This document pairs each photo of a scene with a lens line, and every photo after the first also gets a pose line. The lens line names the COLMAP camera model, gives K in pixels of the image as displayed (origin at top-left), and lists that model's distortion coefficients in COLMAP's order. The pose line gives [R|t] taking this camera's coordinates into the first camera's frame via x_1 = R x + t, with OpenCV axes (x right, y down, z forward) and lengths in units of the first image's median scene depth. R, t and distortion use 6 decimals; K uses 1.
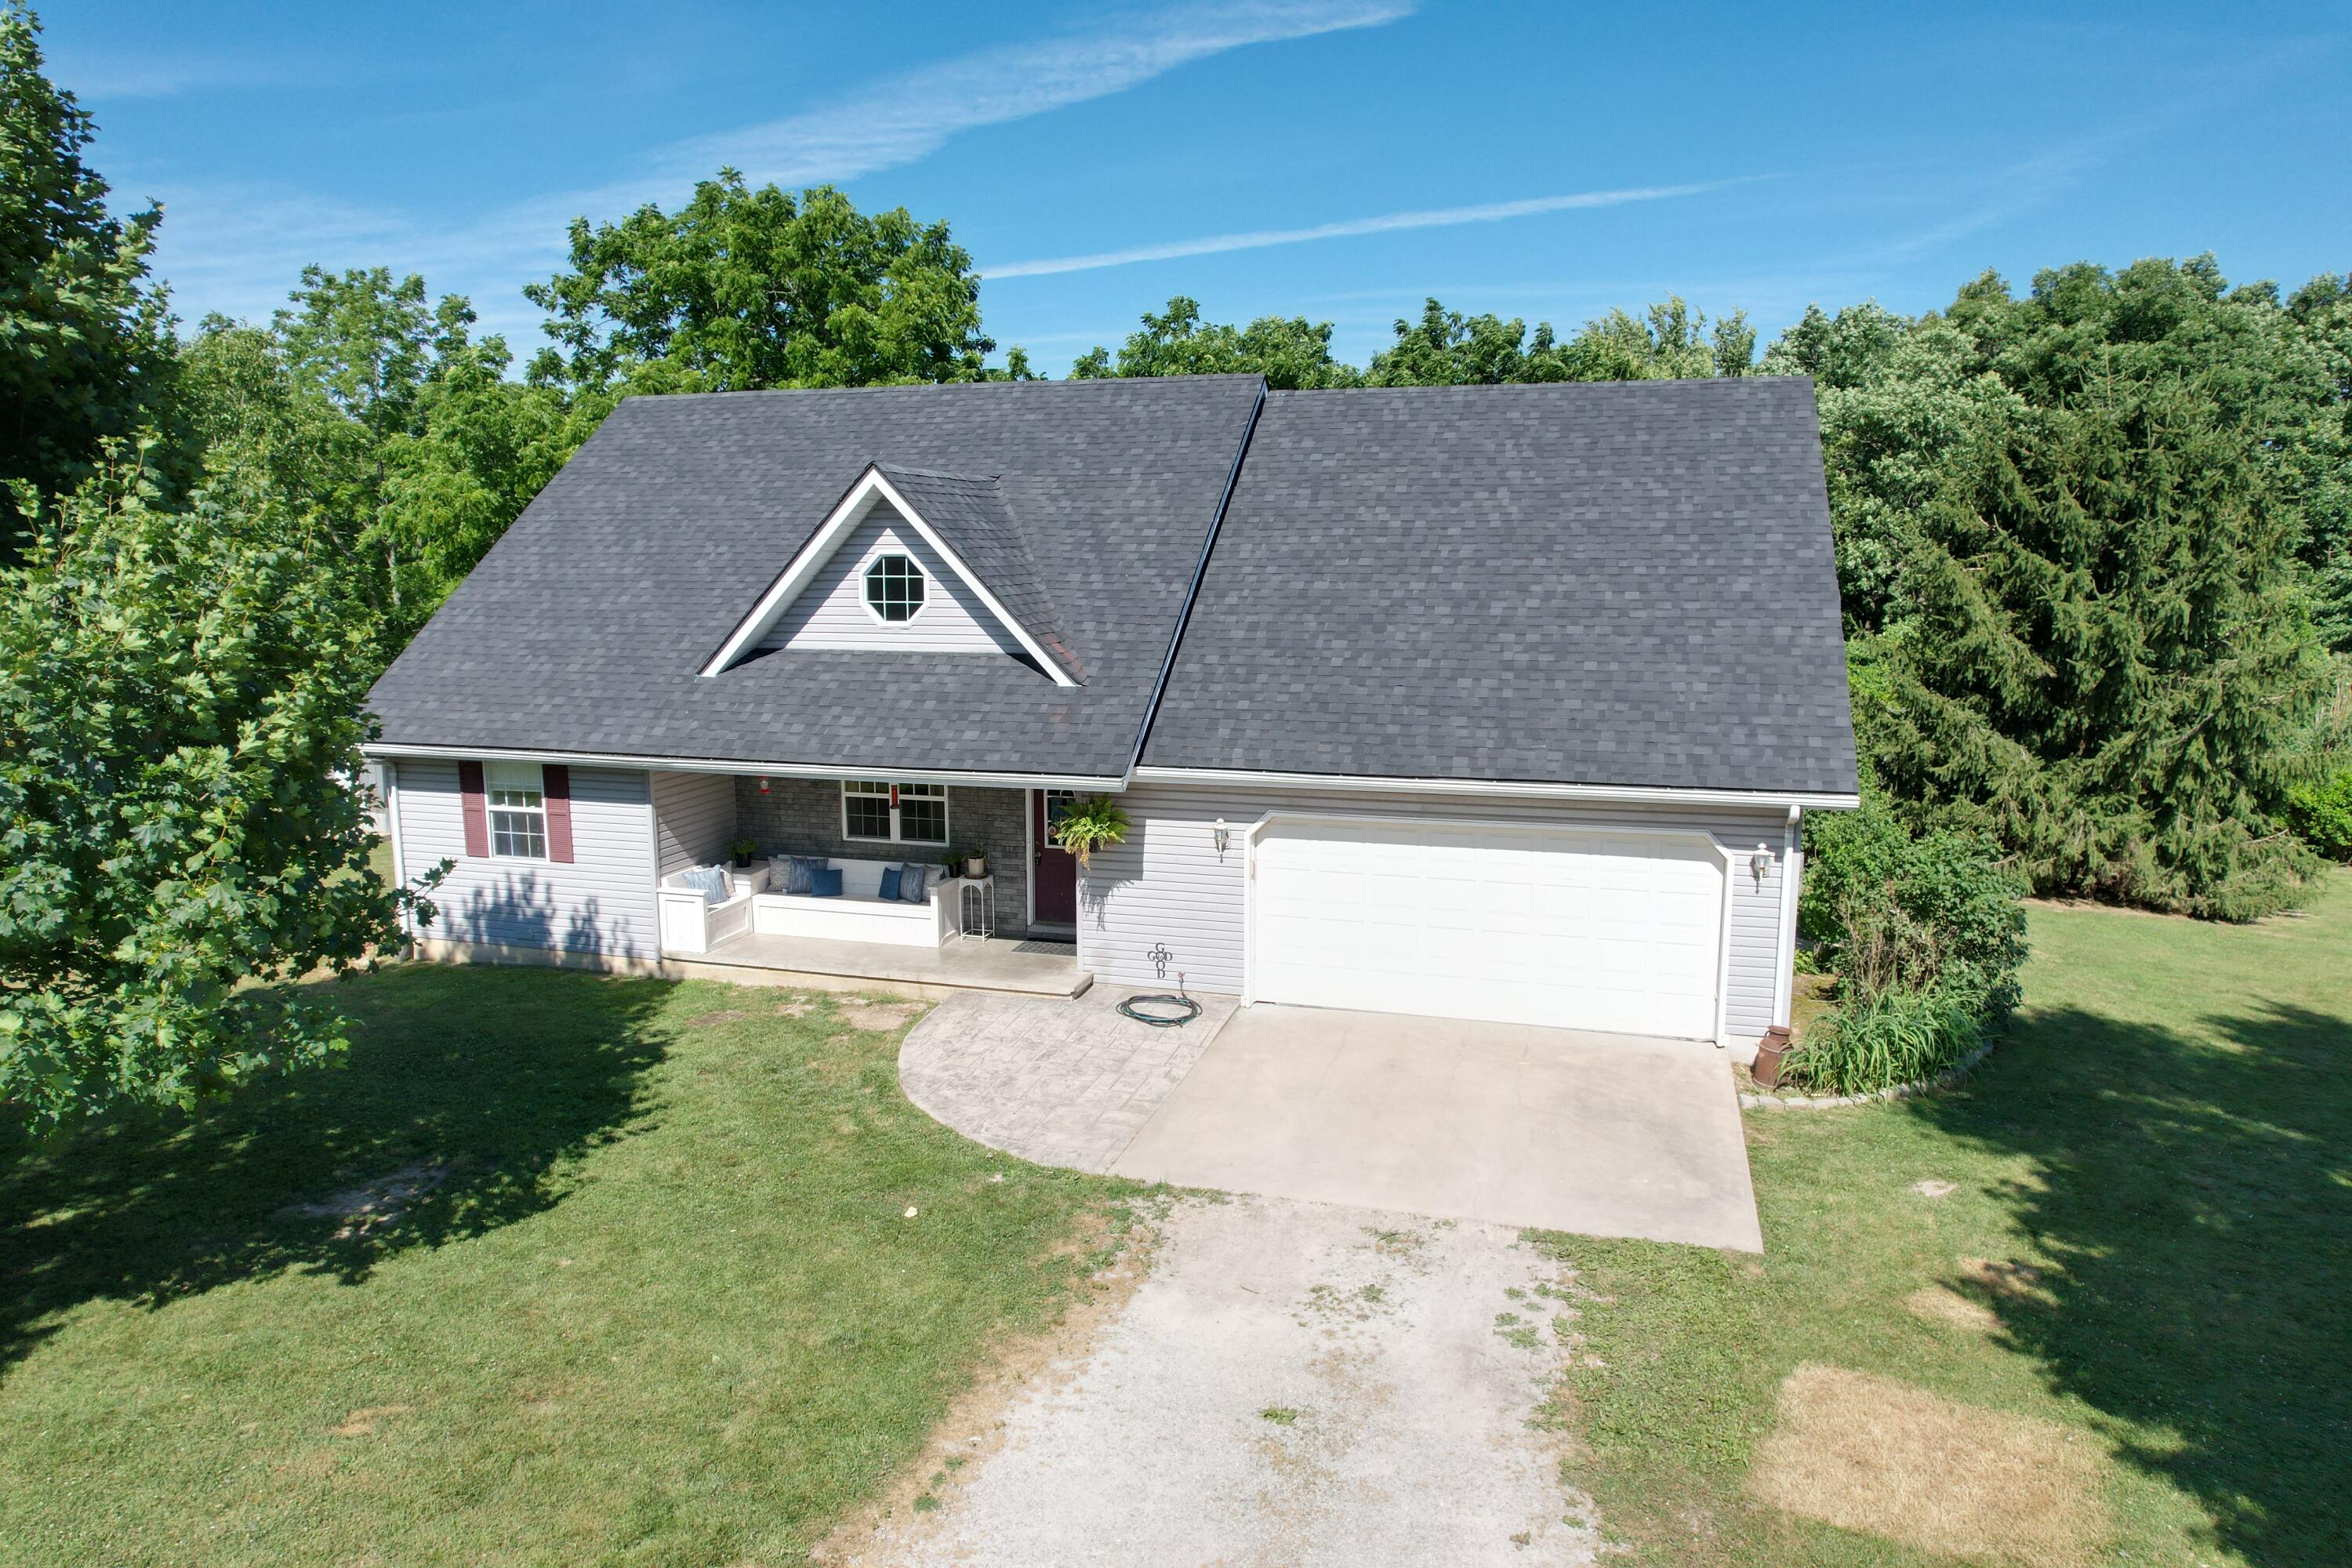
lens RADIAL K [[1505.1, 0, 1176.0], [0, 1505.1, 784.0], [0, 0, 1]] dist [-0.060483, -0.000933]
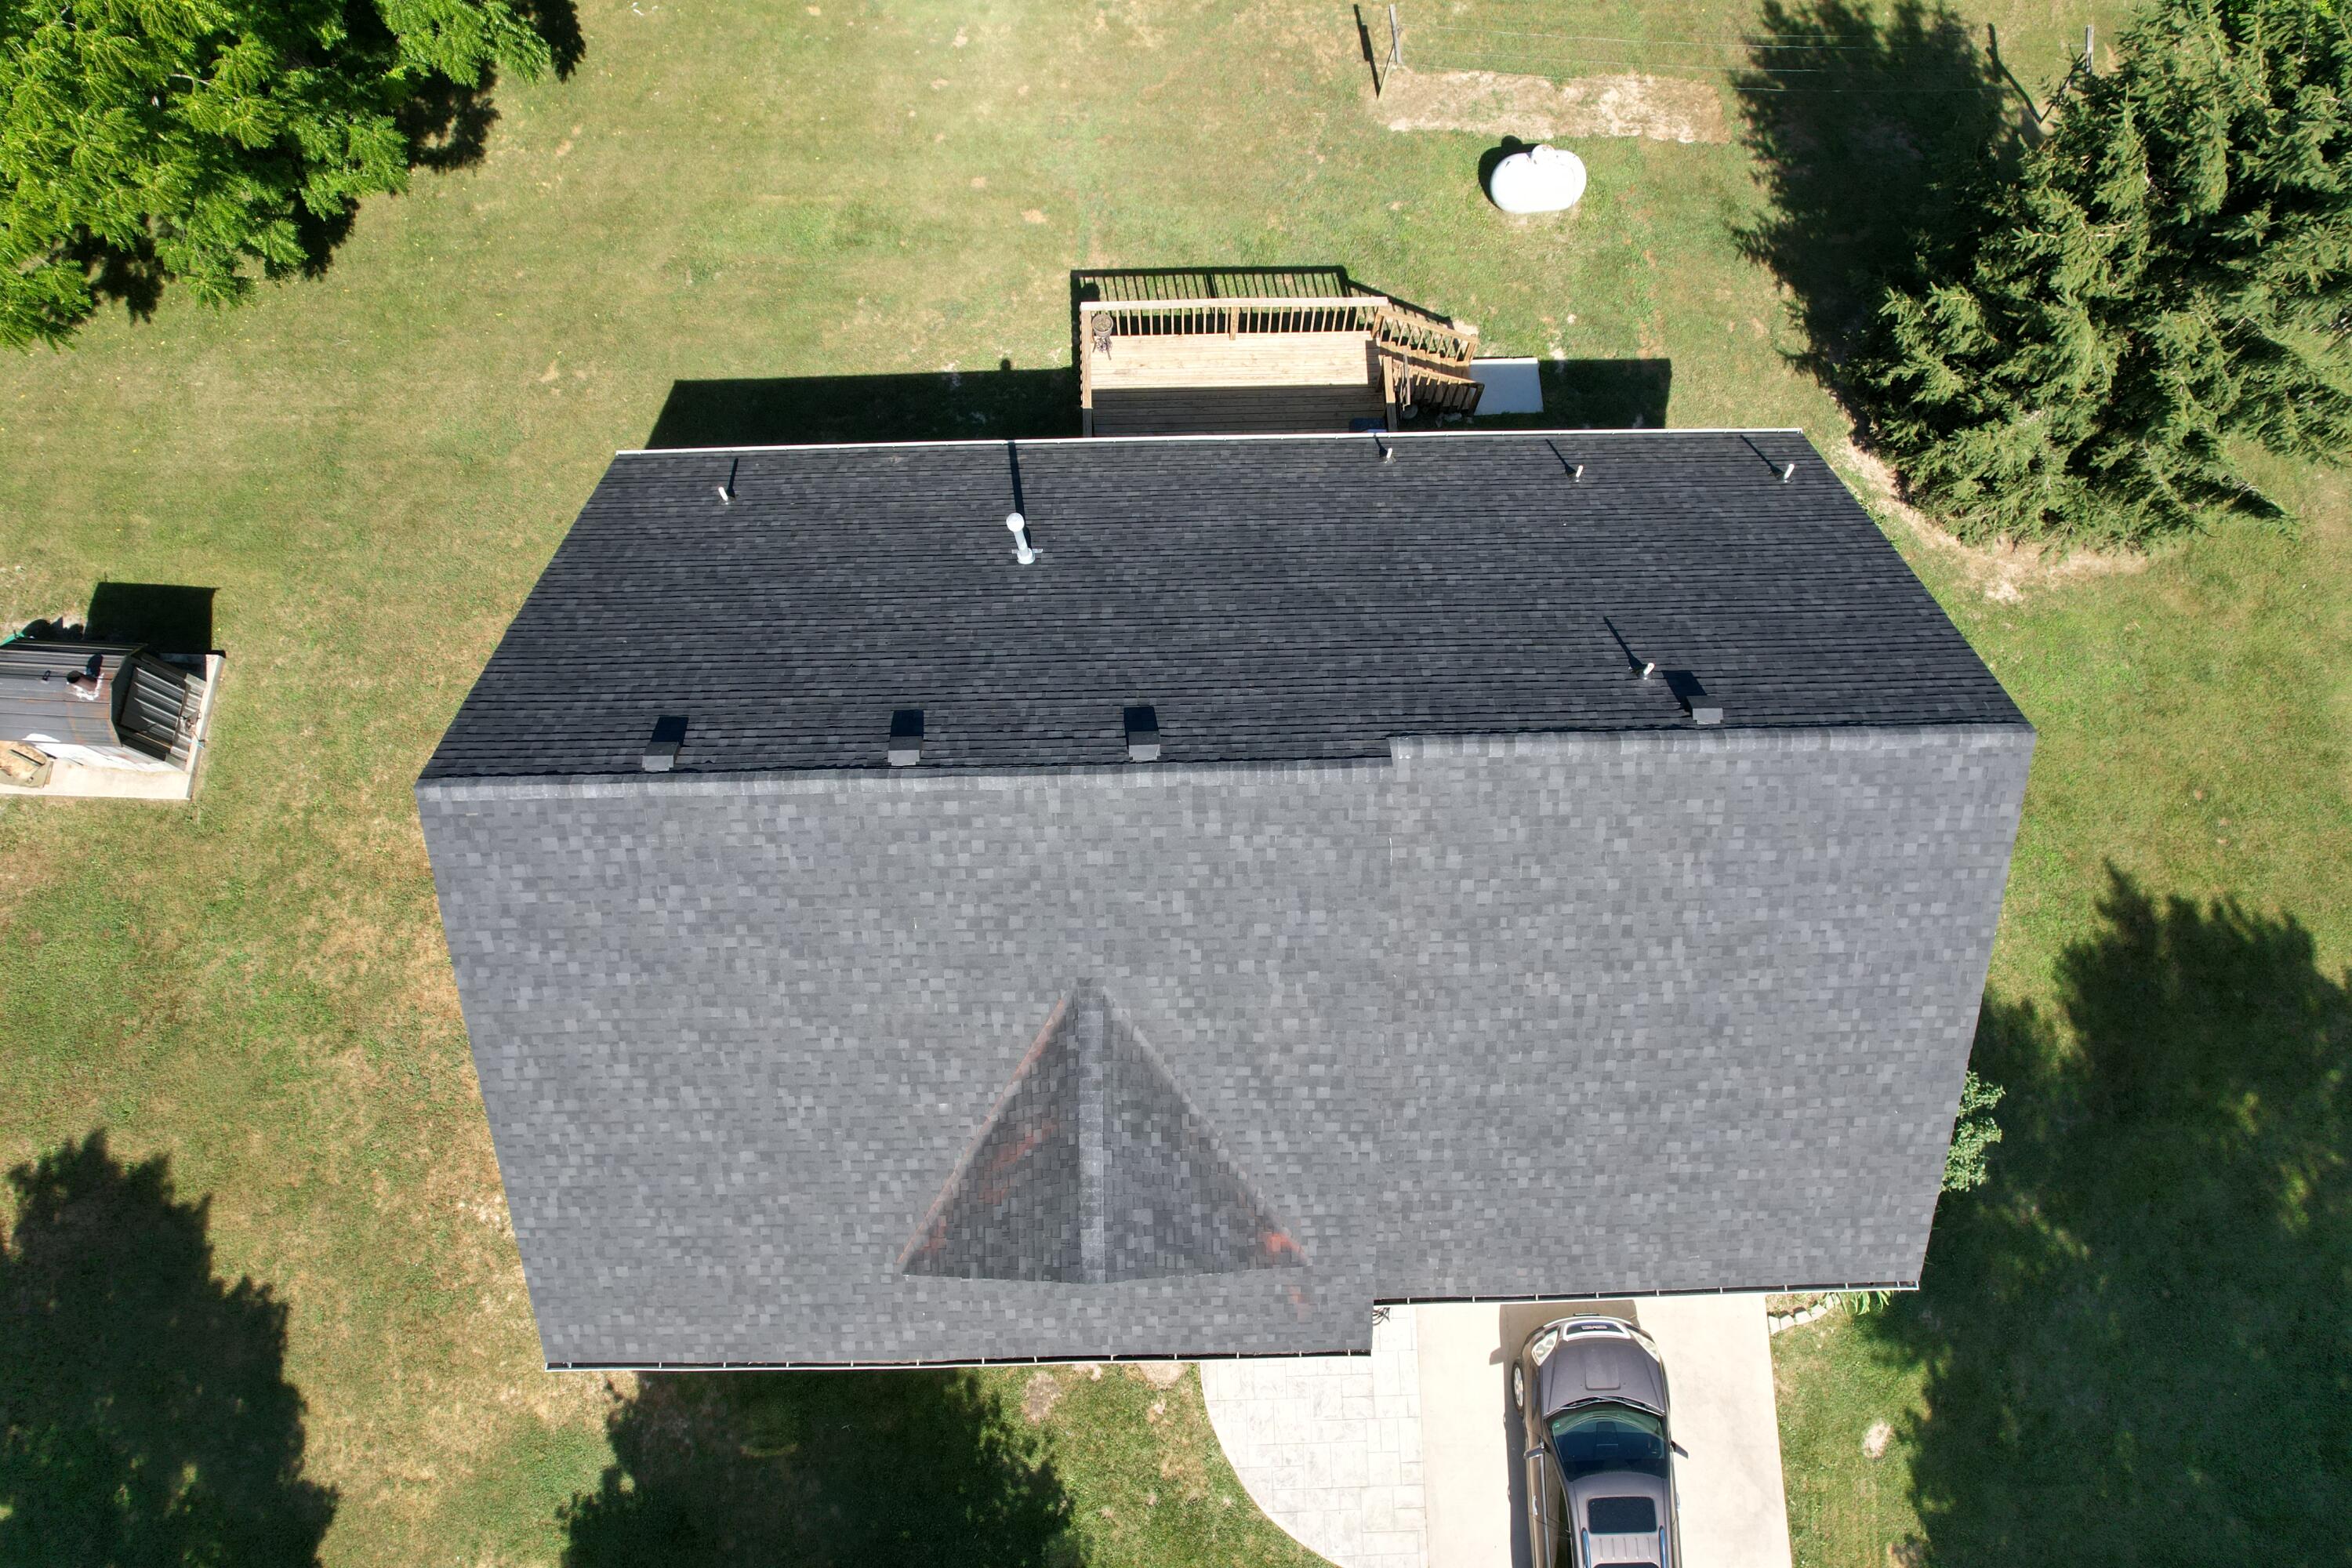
lens RADIAL K [[1391.9, 0, 1178.2], [0, 1391.9, 737.3], [0, 0, 1]] dist [-0.043920, -0.021960]
pose [[0.952144, -0.293282, 0.086063, -0.119138], [0.050208, 0.427829, 0.902464, -1.090281], [-0.301496, -0.854955, 0.422081, 0.879742]]
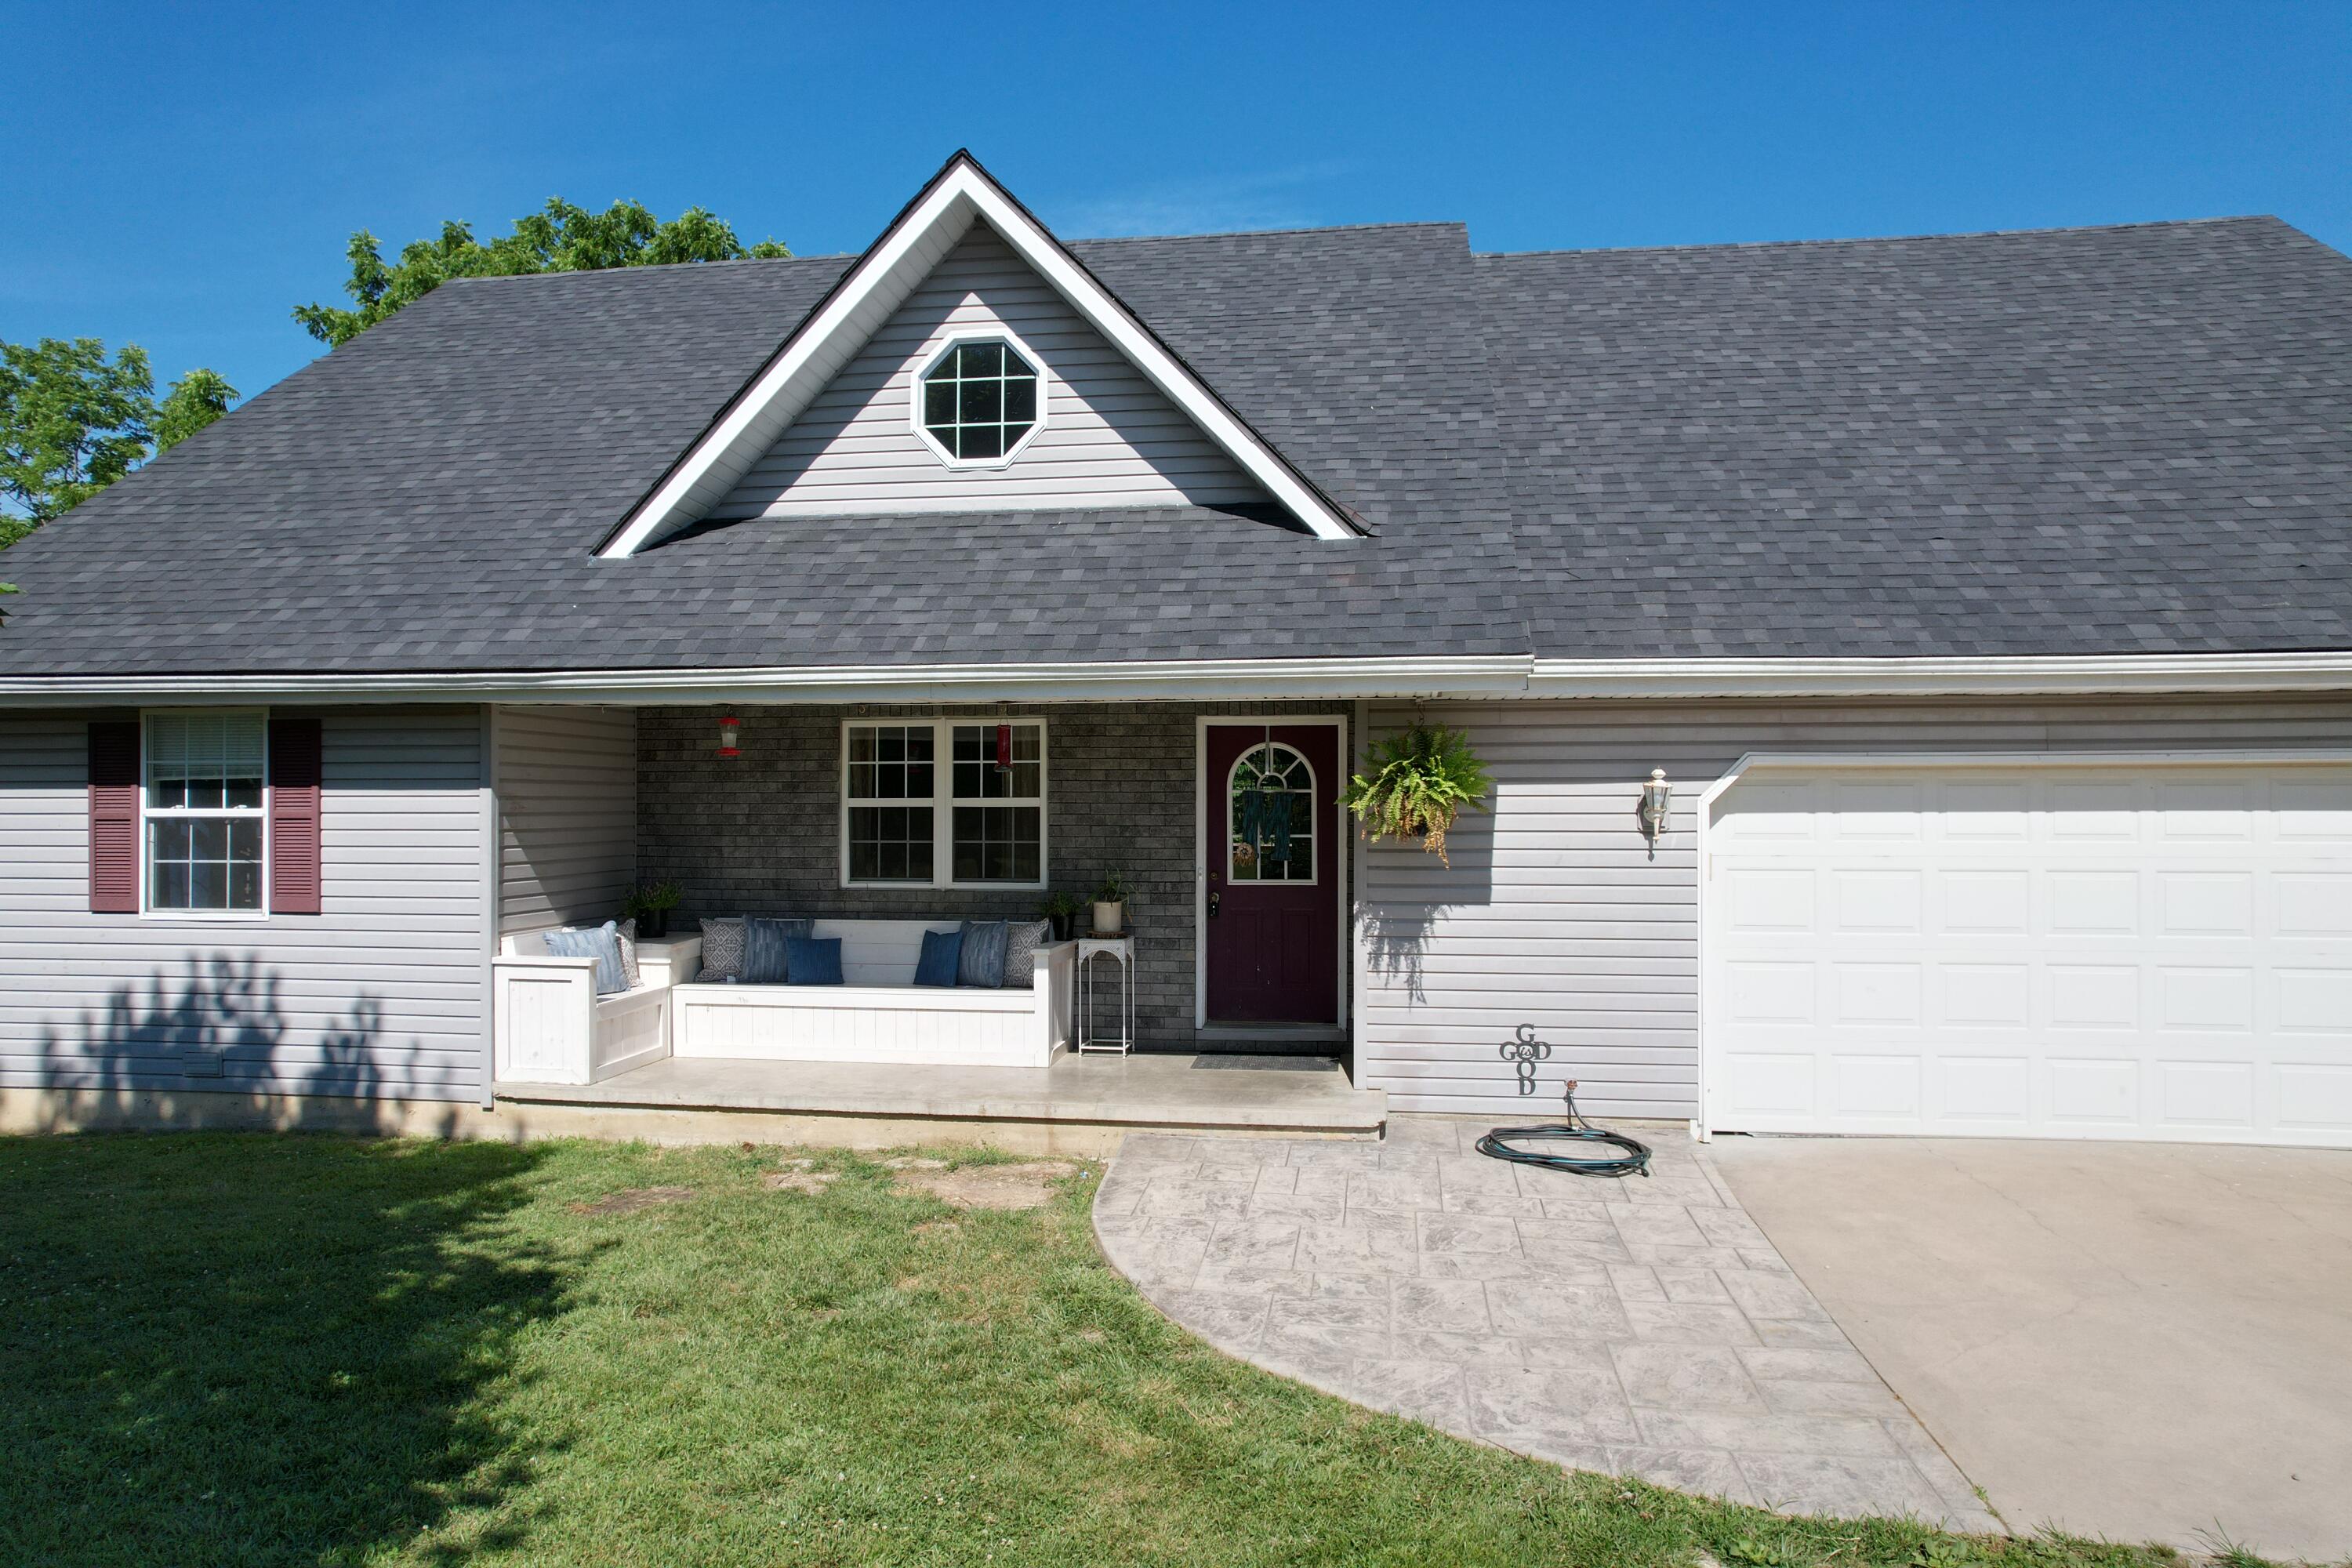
lens RADIAL K [[1511.3, 0, 1176.0], [0, 1511.3, 784.0], [0, 0, 1]] dist [-0.087795, 0.081458]
pose [[0.989492, 0.003831, 0.144533, -0.195369], [0.020738, 0.985552, -0.168100, 0.103401], [-0.143089, 0.169331, 0.975117, 0.475677]]
